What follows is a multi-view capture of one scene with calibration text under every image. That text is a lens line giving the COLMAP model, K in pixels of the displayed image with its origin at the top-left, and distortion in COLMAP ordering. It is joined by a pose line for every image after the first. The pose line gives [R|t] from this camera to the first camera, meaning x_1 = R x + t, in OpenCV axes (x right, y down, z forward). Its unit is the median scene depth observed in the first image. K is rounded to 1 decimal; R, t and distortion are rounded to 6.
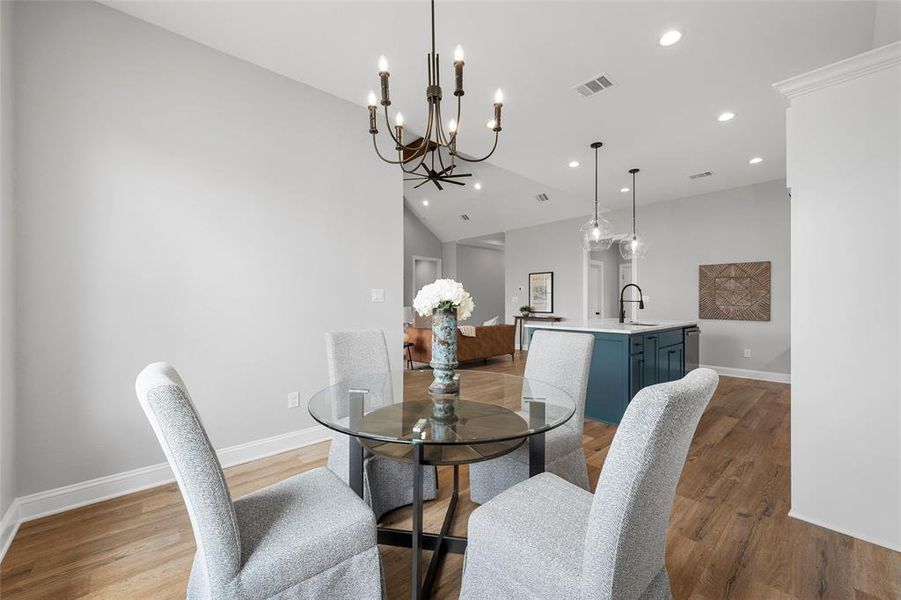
lens RADIAL K [[358.8, 0, 453.0], [0, 358.8, 301.3], [0, 0, 1]] dist [-0.000598, -0.000074]
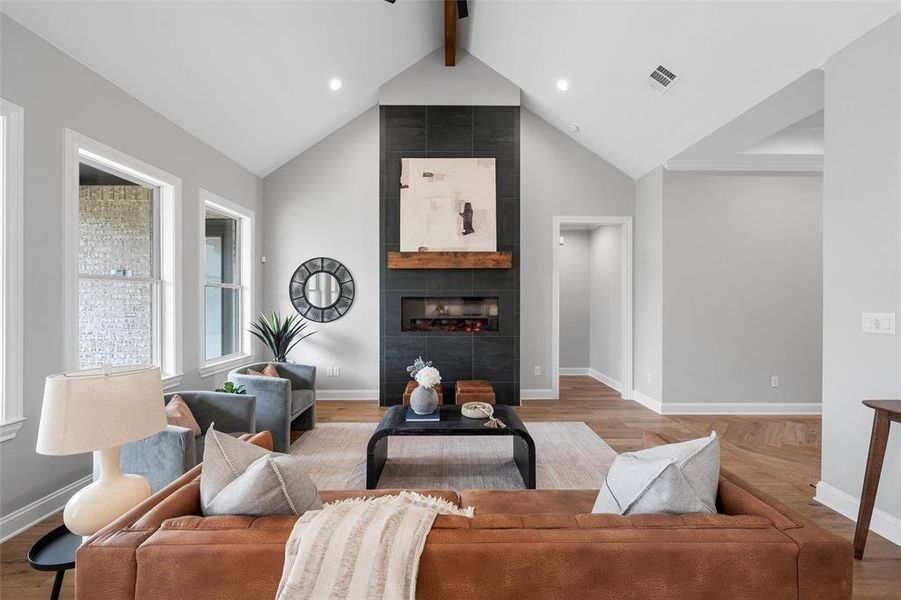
lens RADIAL K [[358.8, 0, 453.0], [0, 358.8, 301.3], [0, 0, 1]] dist [-0.000598, -0.000074]
pose [[0.748614, 0.005233, -0.662986, 0.175651], [-0.001539, 0.999980, 0.006155, -0.029727], [0.663004, -0.003587, 0.748607, 0.941291]]
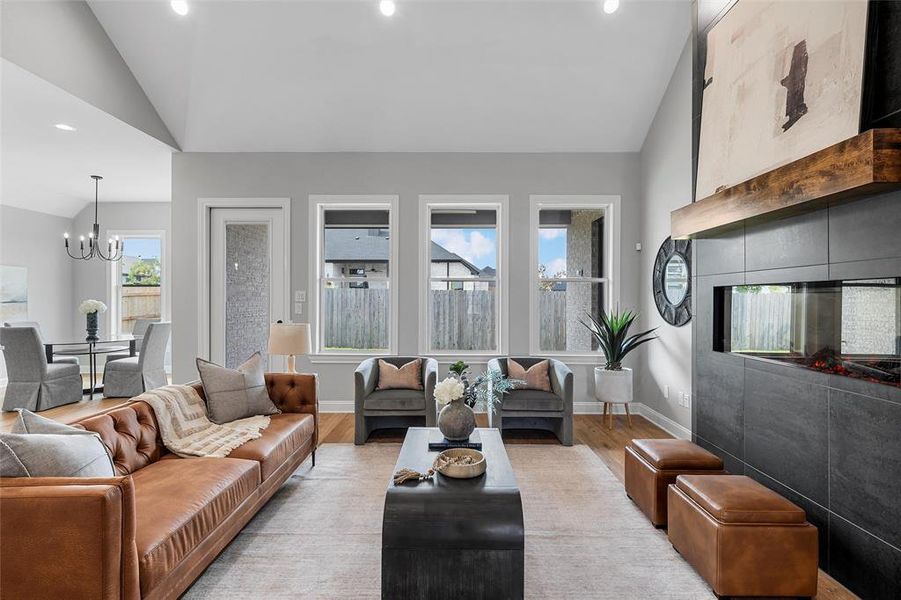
lens RADIAL K [[424.5, 0, 450.5], [0, 424.5, 300.0], [0, 0, 1]] dist [-0.002150, -0.000605]
pose [[-0.675583, 0.002797, -0.737278, 0.154526], [-0.000936, 0.999989, 0.004651, -0.020731], [0.737283, 0.003832, -0.675573, 1.538396]]
